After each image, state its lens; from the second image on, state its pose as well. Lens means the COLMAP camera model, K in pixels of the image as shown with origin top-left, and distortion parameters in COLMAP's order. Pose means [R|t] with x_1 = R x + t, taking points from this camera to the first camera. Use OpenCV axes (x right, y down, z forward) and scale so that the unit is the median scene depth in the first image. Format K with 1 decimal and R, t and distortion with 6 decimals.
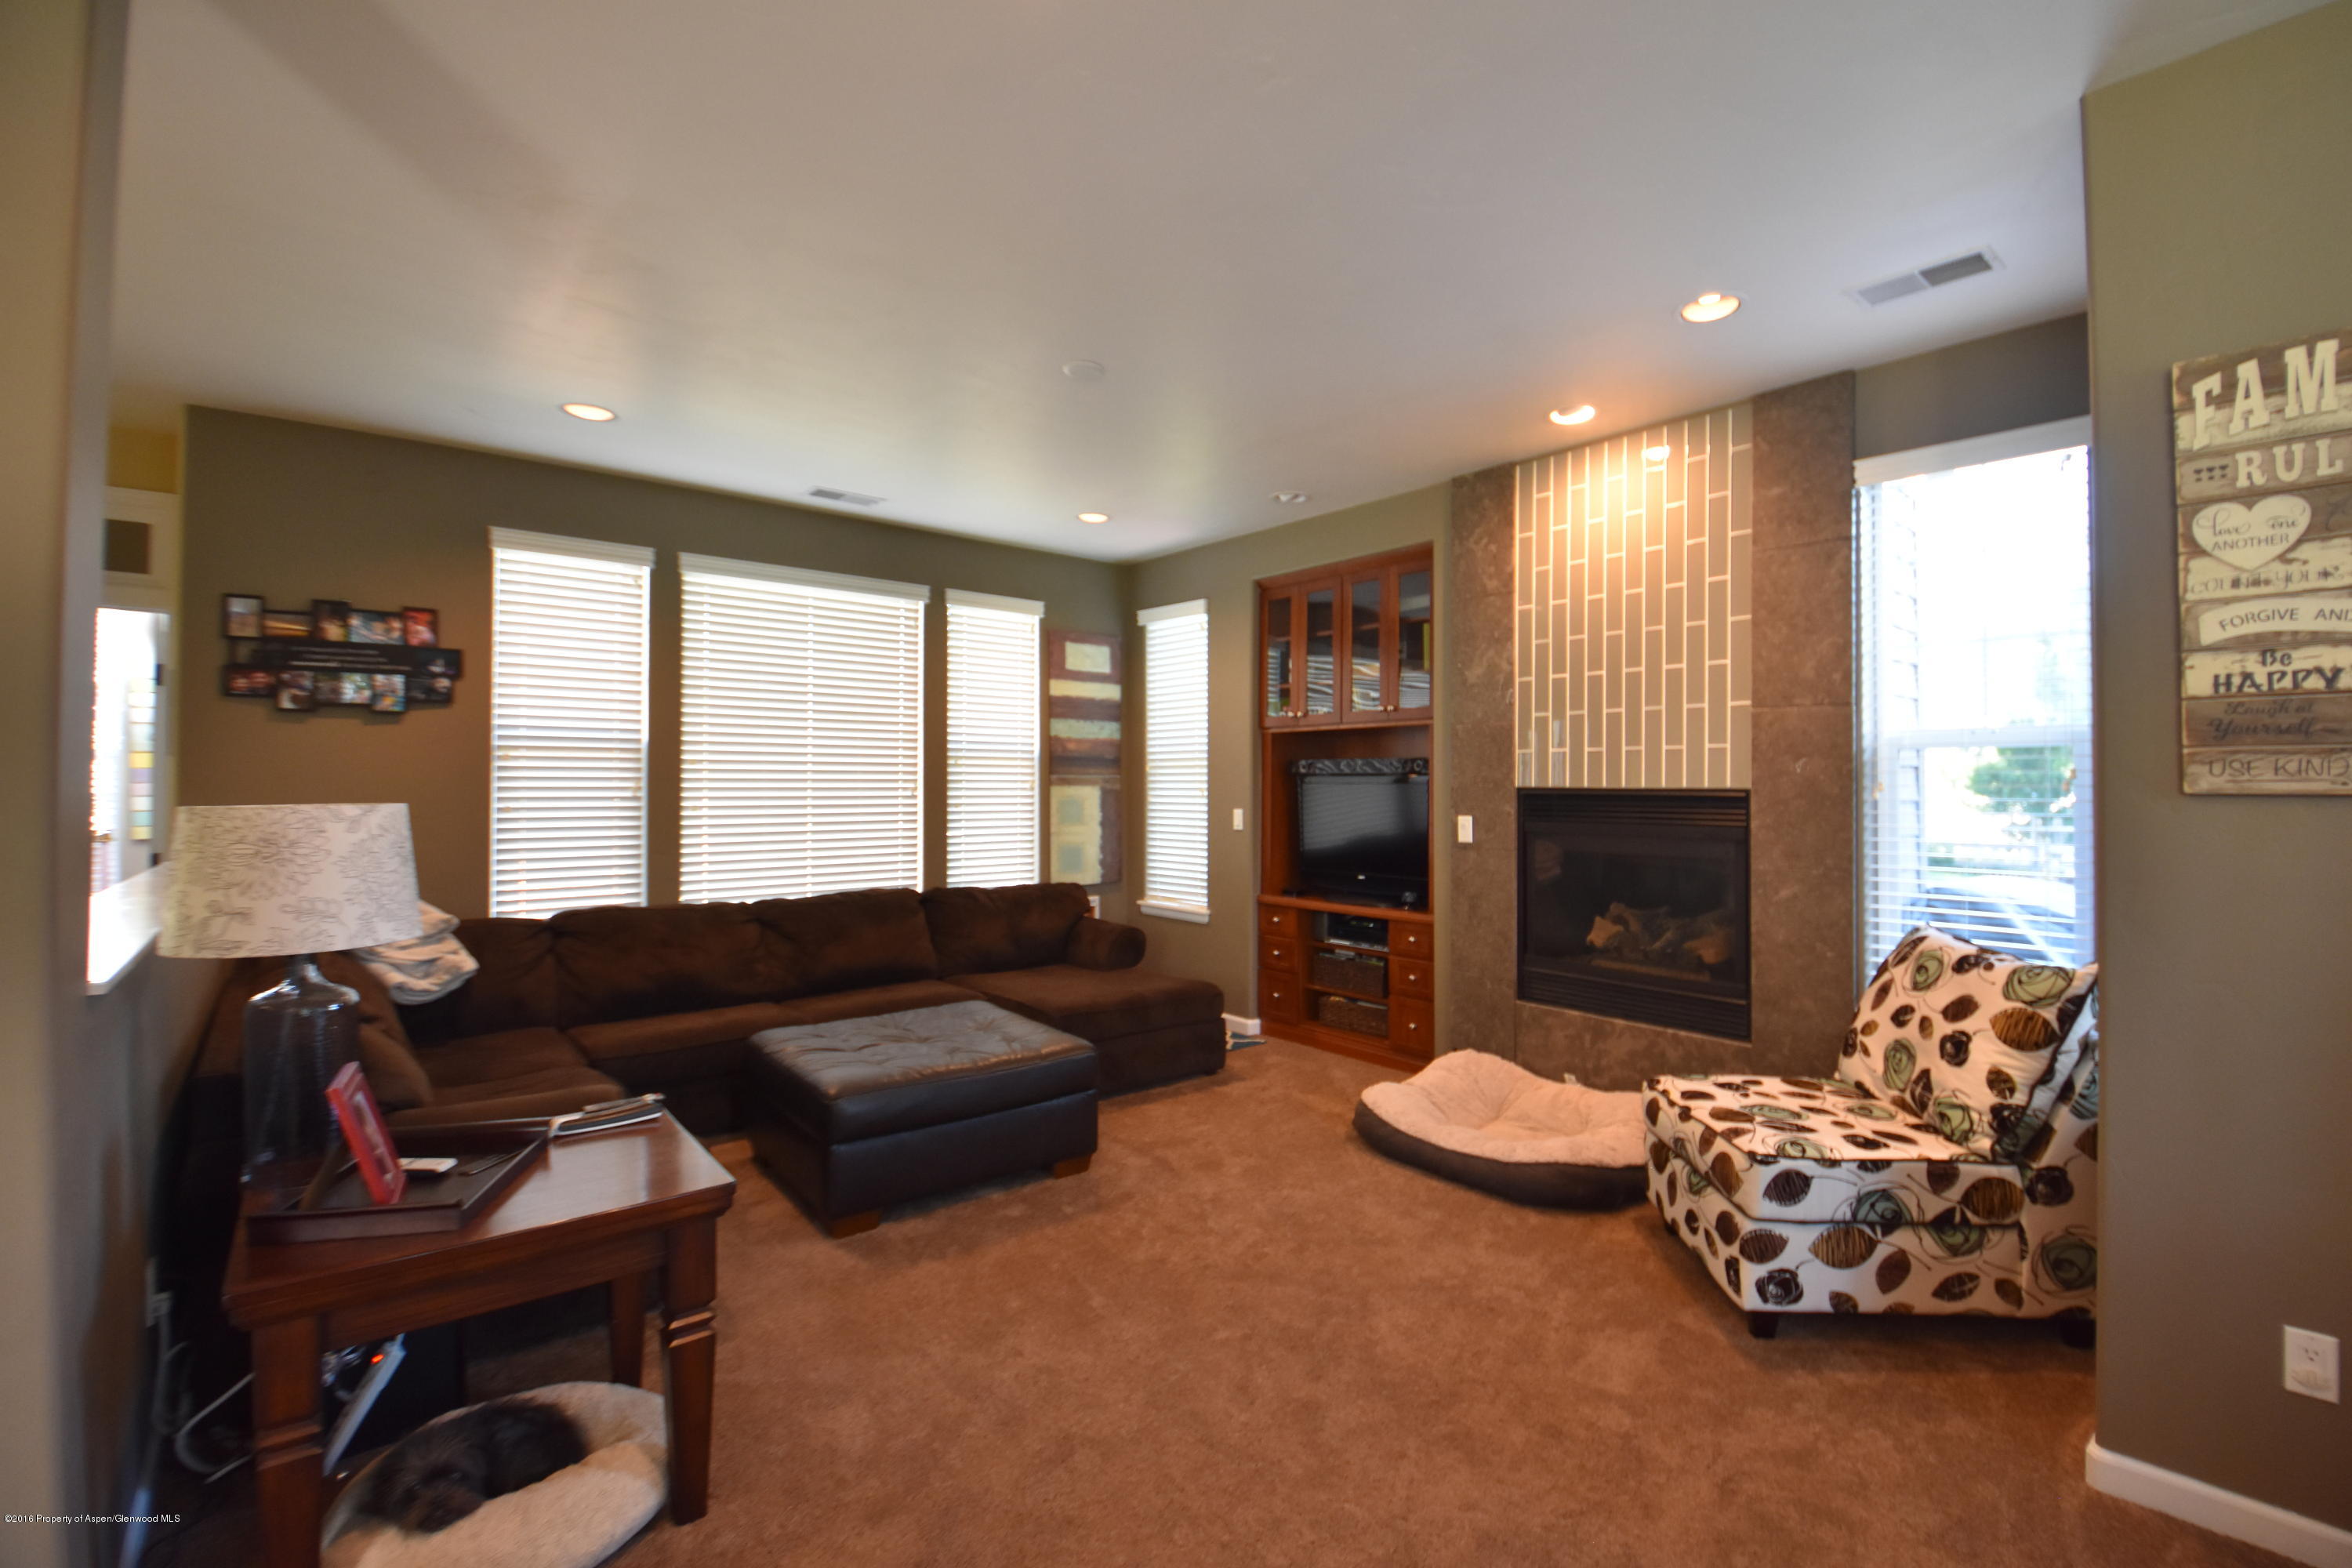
lens RADIAL K [[1033.8, 0, 1219.9], [0, 1033.8, 775.8], [0, 0, 1]] dist [0.016115, -0.020554]
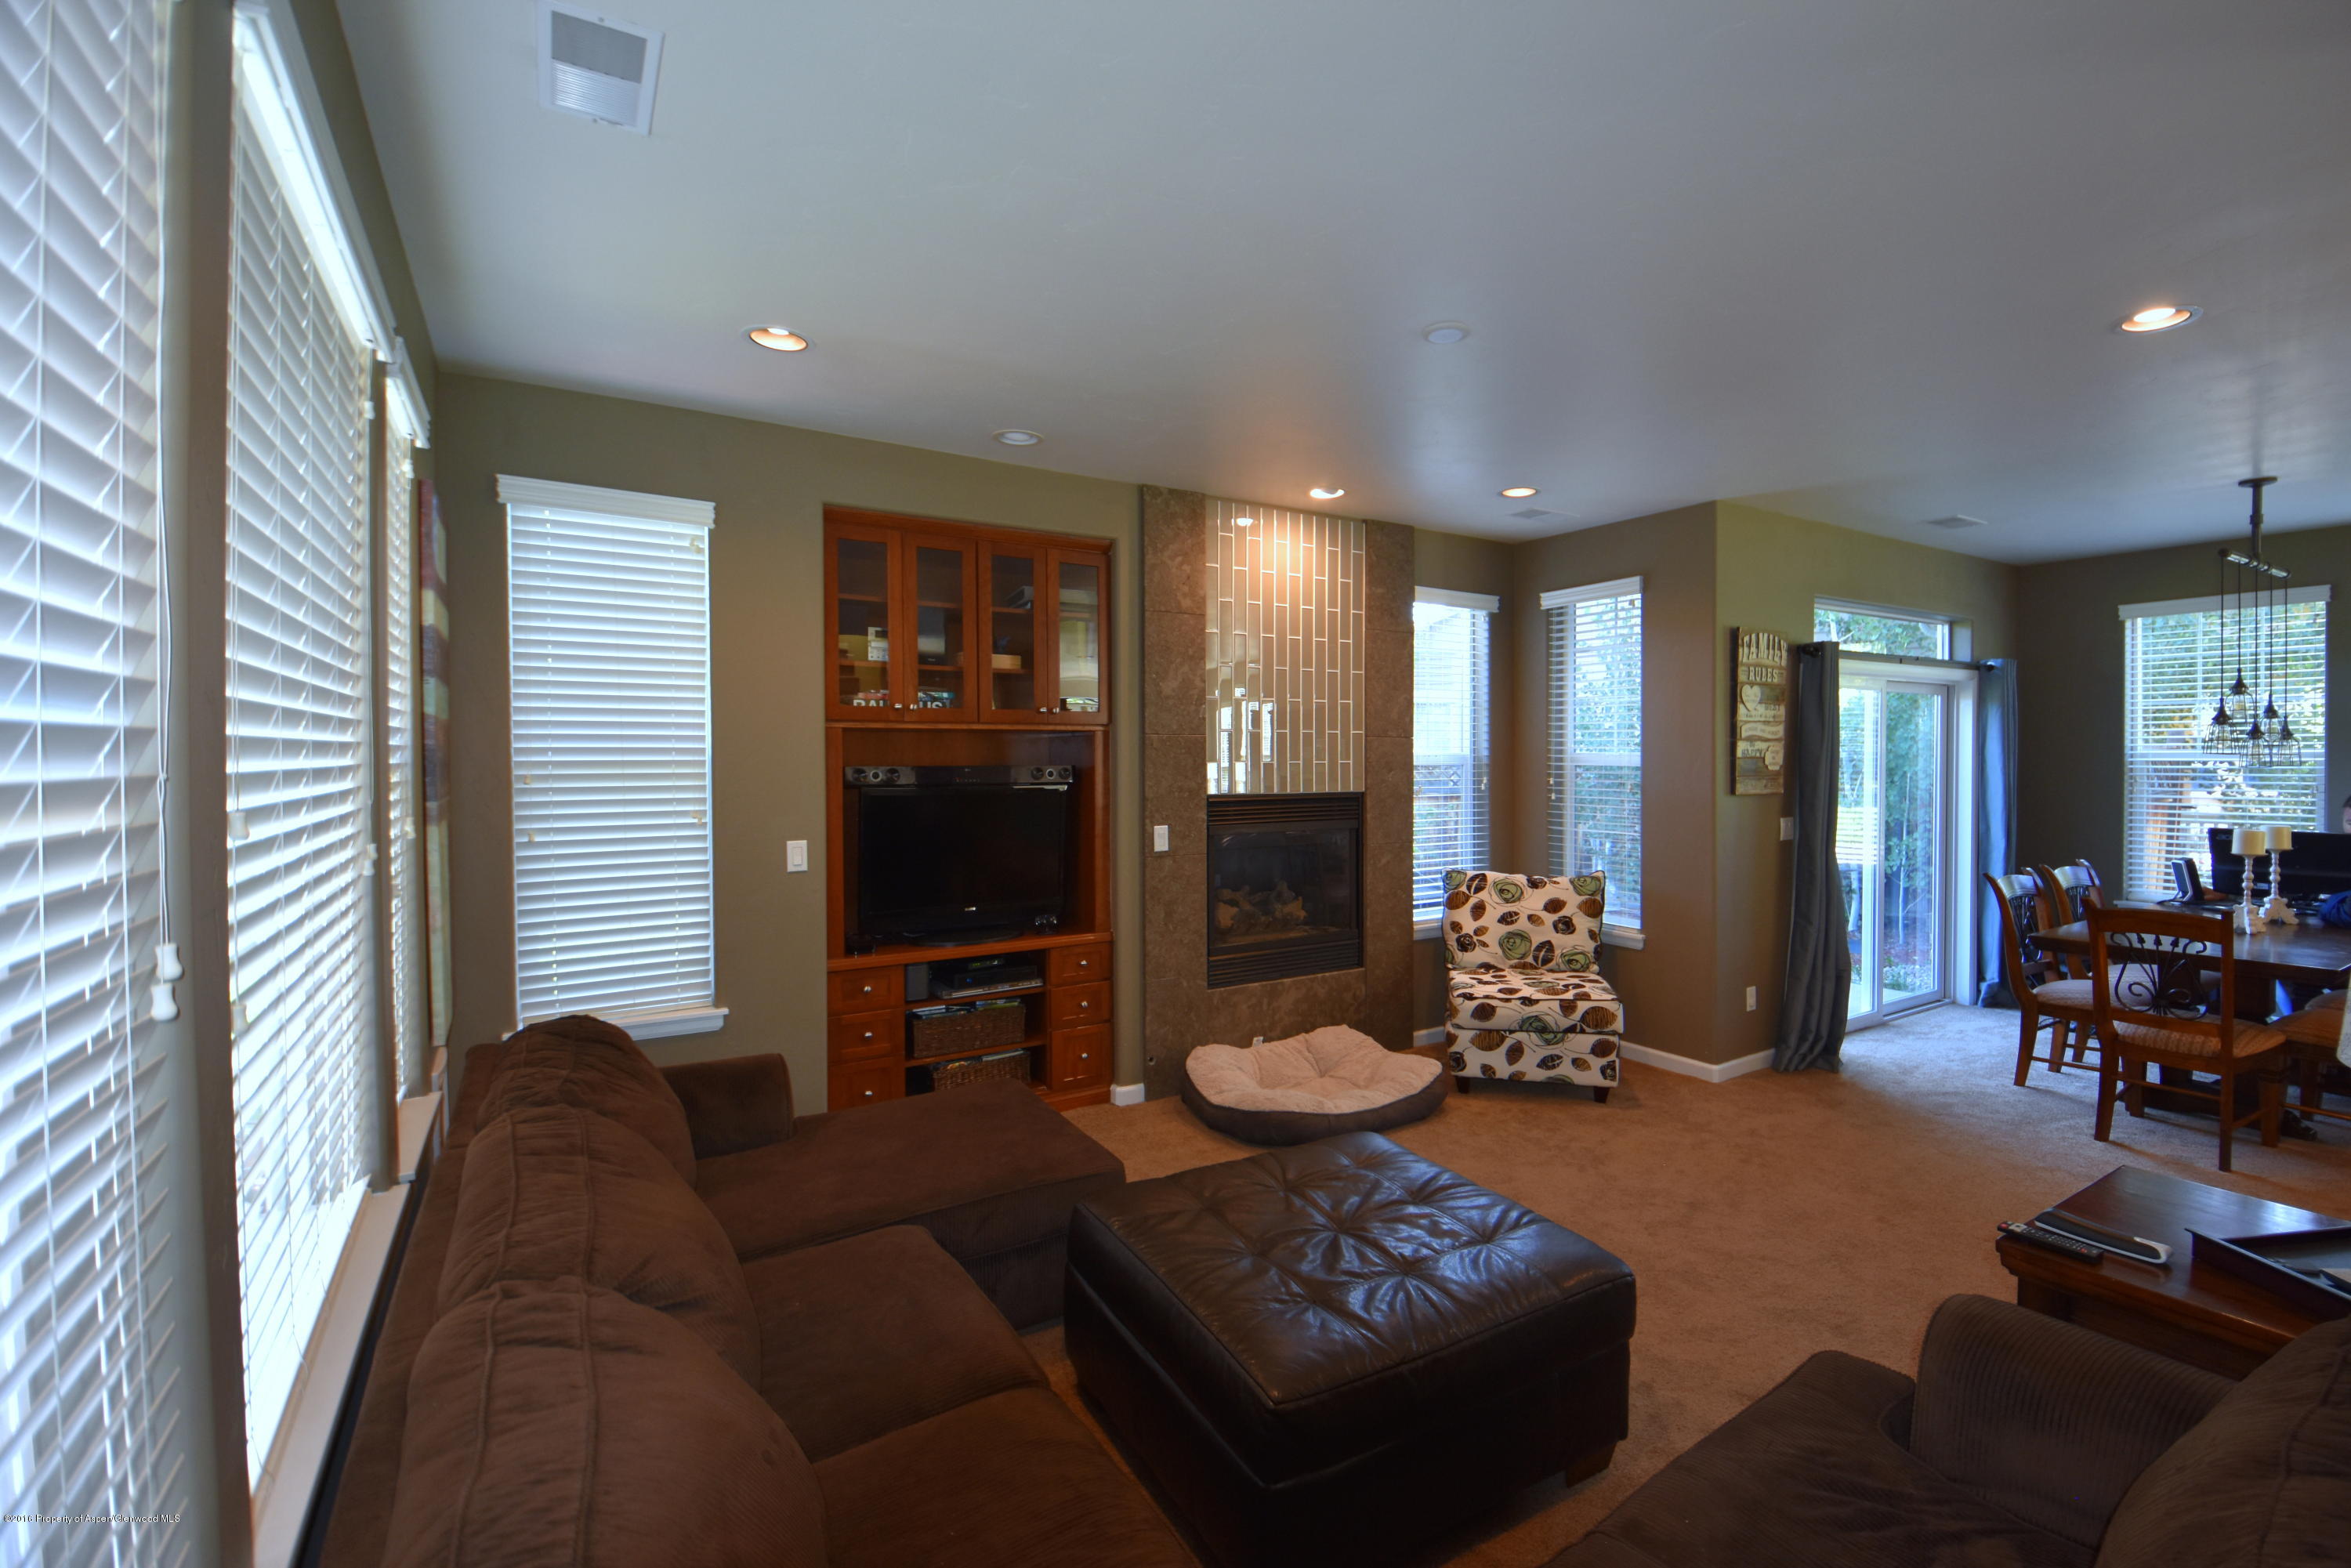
lens RADIAL K [[1033.3, 0, 1219.4], [0, 1033.3, 775.8], [0, 0, 1]] dist [0.016115, -0.020554]
pose [[0.144018, -0.020745, 0.989358, -0.787569], [-0.007152, 0.999732, 0.022003, -0.033818], [-0.989549, -0.010244, 0.143831, 0.829807]]
